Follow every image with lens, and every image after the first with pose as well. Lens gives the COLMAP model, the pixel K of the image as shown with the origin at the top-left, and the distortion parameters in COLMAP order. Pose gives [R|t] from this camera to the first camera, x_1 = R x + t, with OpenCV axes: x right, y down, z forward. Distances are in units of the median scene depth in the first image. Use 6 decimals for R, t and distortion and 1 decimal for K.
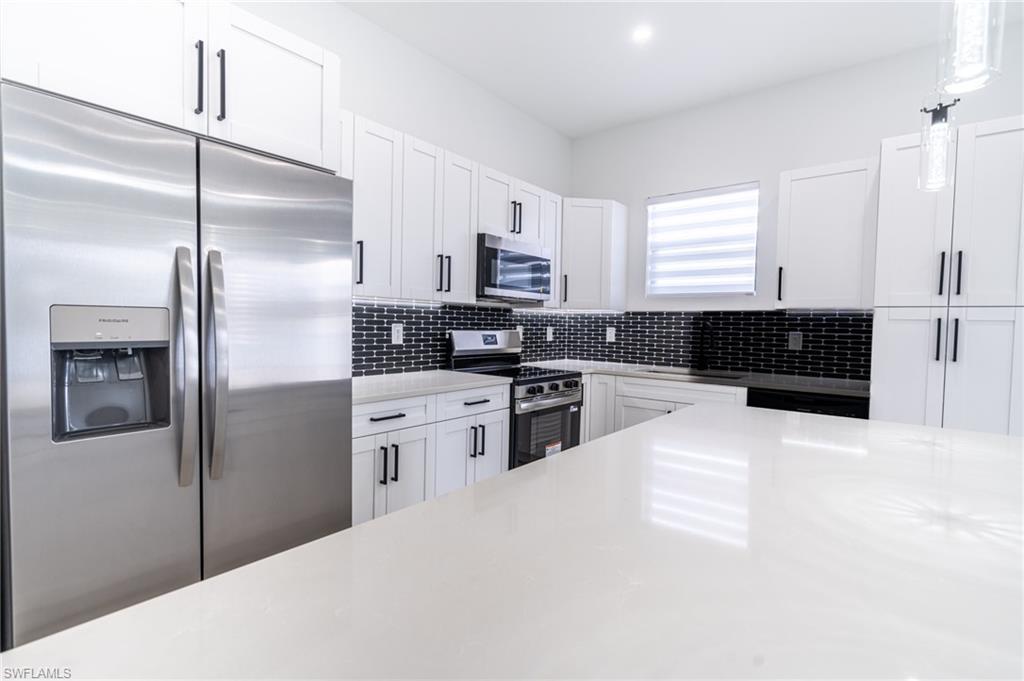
lens RADIAL K [[480.4, 0, 511.9], [0, 480.4, 338.2], [0, 0, 1]] dist [-0.003735, 0.003608]
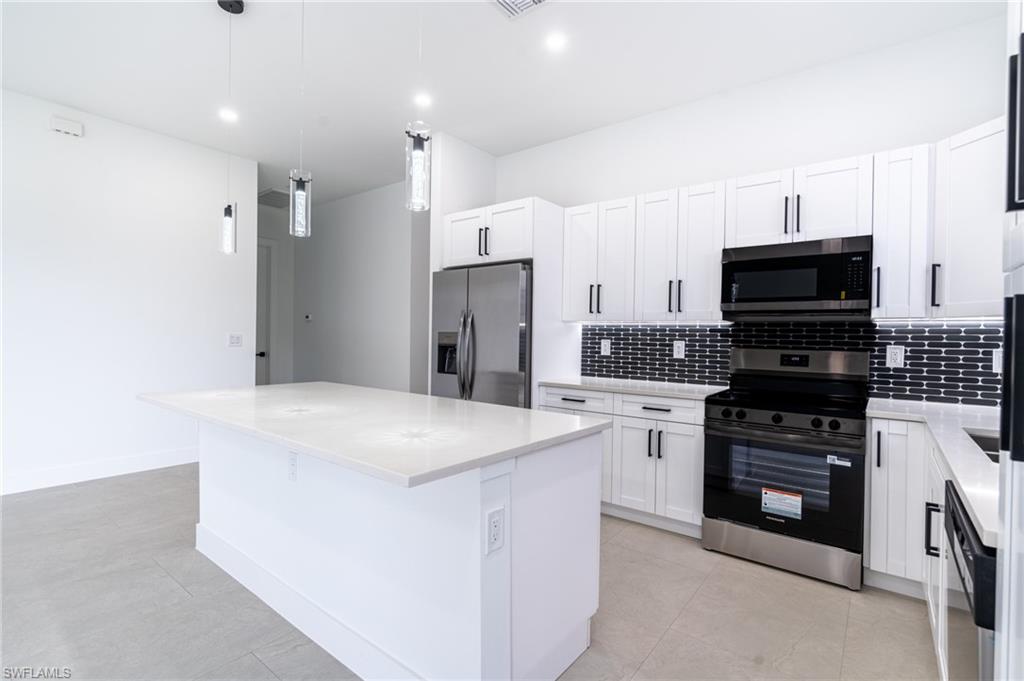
lens RADIAL K [[480.4, 0, 510.8], [0, 480.4, 338.8], [0, 0, 1]] dist [-0.003735, 0.003608]
pose [[0.007306, -0.011893, -0.999903, 0.863916], [-0.046310, 0.998852, -0.012219, -0.001650], [0.998900, 0.046395, 0.006747, 0.528511]]
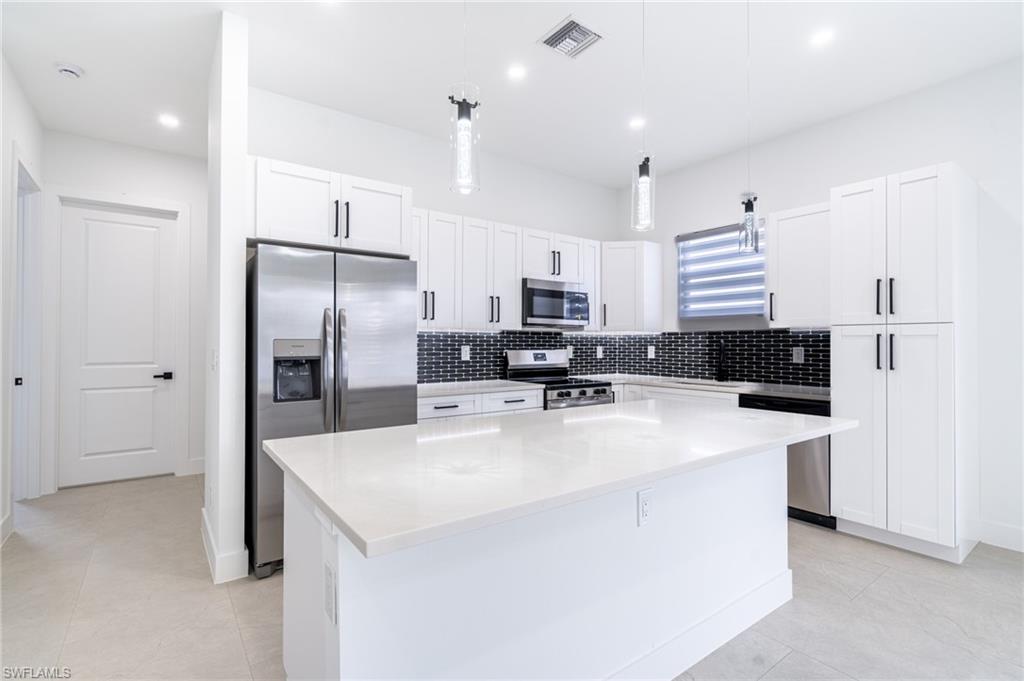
lens RADIAL K [[480.4, 0, 510.4], [0, 480.4, 337.6], [0, 0, 1]] dist [-0.003735, 0.003608]
pose [[0.966775, -0.020406, -0.254812, 0.224968], [0.008674, 0.998853, -0.047080, 0.012051], [0.255481, 0.043305, 0.965844, -0.294143]]
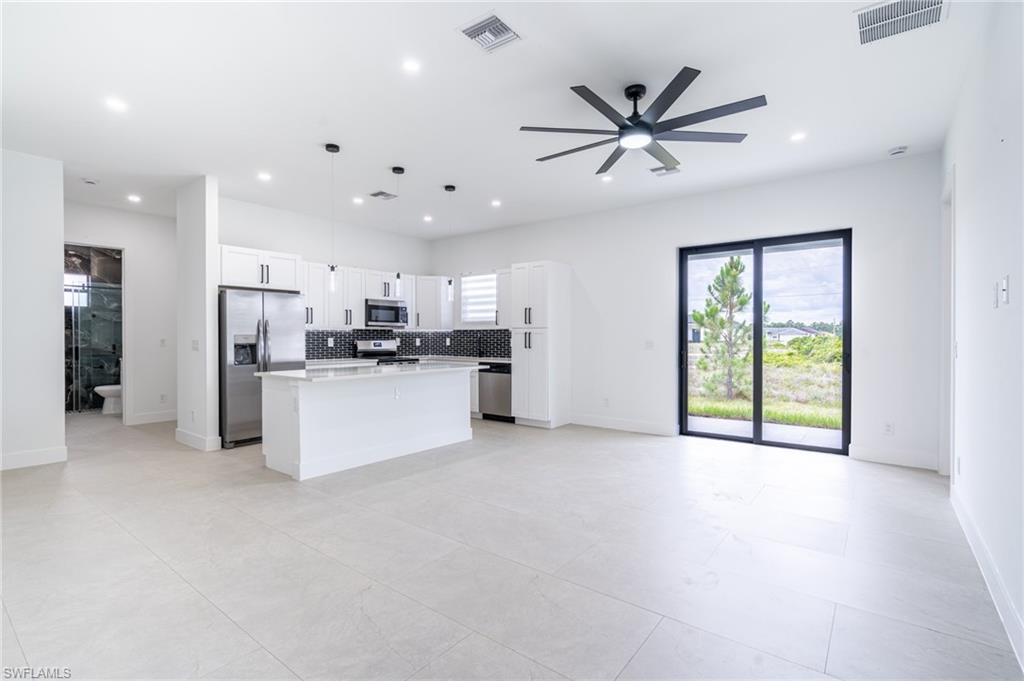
lens RADIAL K [[480.4, 0, 508.7], [0, 480.4, 340.5], [0, 0, 1]] dist [-0.003735, 0.003608]
pose [[0.999763, -0.018176, 0.011989, 0.561535], [0.018438, 0.999584, -0.022161, 0.046788], [-0.011581, 0.022377, 0.999683, -1.267708]]
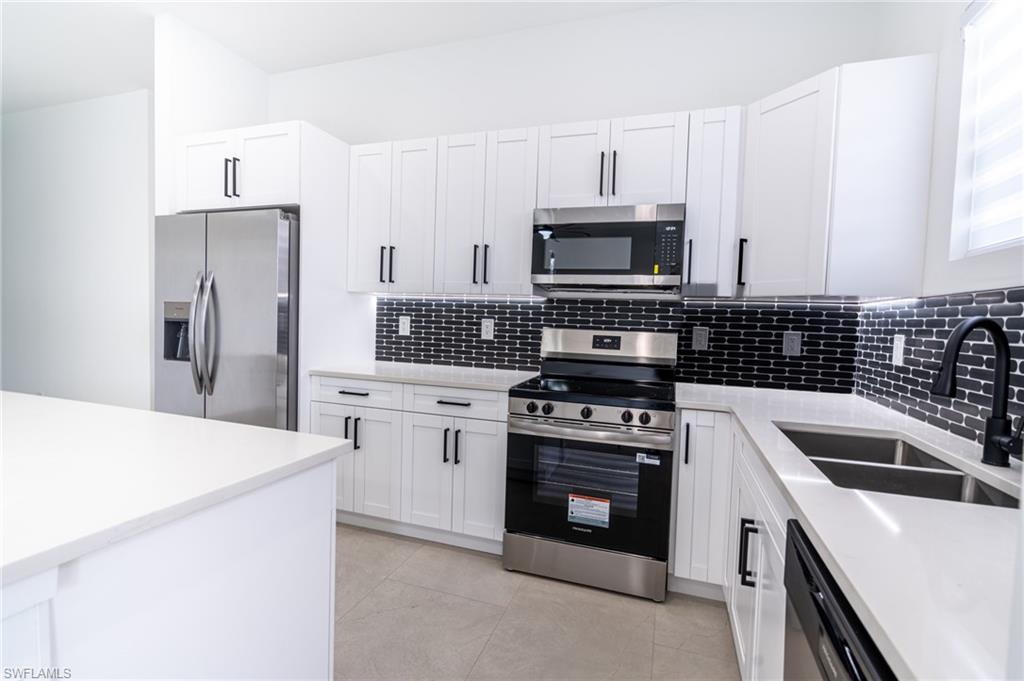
lens RADIAL K [[480.4, 0, 512.4], [0, 480.4, 339.1], [0, 0, 1]] dist [-0.003735, 0.003608]
pose [[0.337406, 0.034412, -0.940730, 0.666620], [-0.054760, 0.998357, 0.016880, -0.007302], [0.939765, 0.045819, 0.338736, 0.649446]]
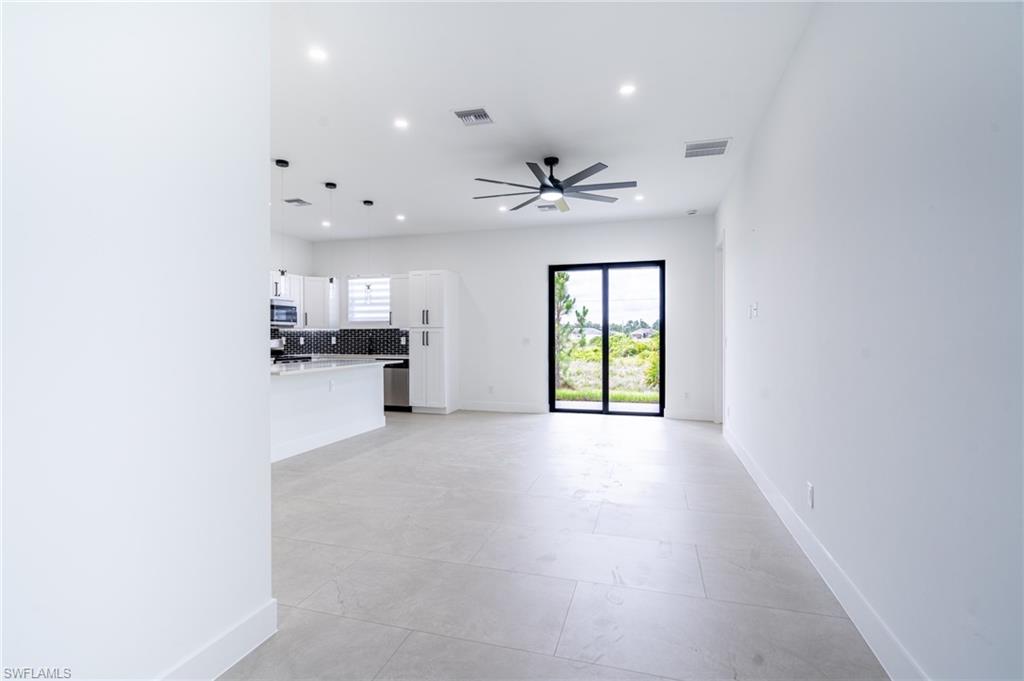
lens RADIAL K [[480.4, 0, 509.2], [0, 480.4, 341.5], [0, 0, 1]] dist [-0.003735, 0.003608]
pose [[0.929479, -0.024361, 0.368069, 0.191966], [0.030248, 0.999490, -0.010232, 0.052623], [-0.367632, 0.020644, 0.929742, -1.544583]]
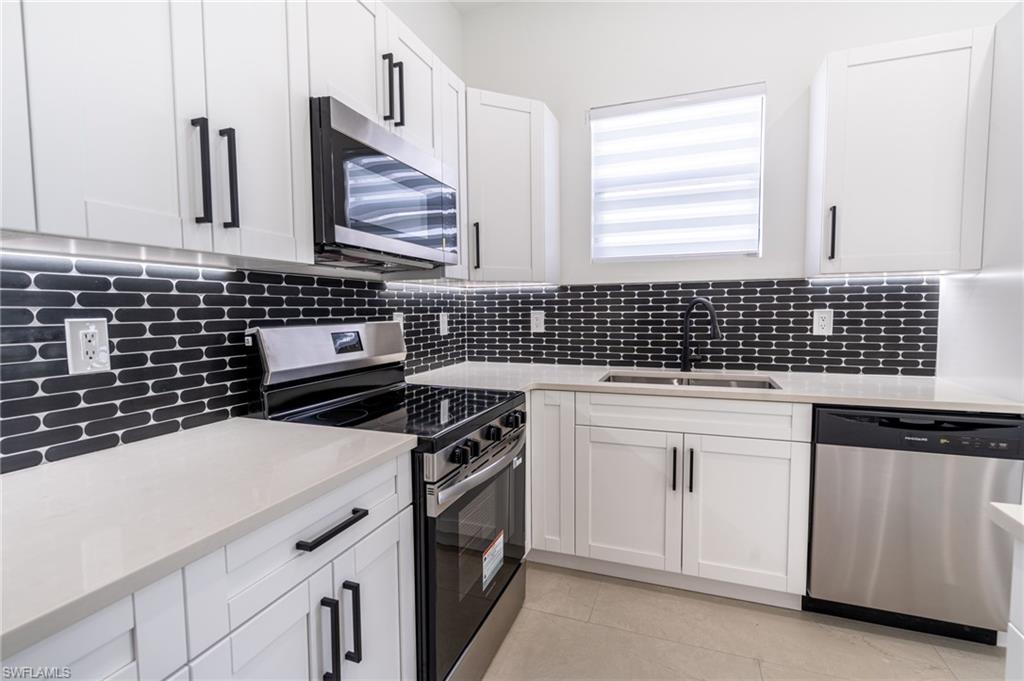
lens RADIAL K [[480.4, 0, 511.8], [0, 480.4, 339.2], [0, 0, 1]] dist [-0.003735, 0.003608]
pose [[0.949461, -0.048606, 0.310100, -0.041198], [0.037399, 0.998418, 0.041988, -0.015691], [-0.311651, -0.028269, 0.949776, 0.505652]]
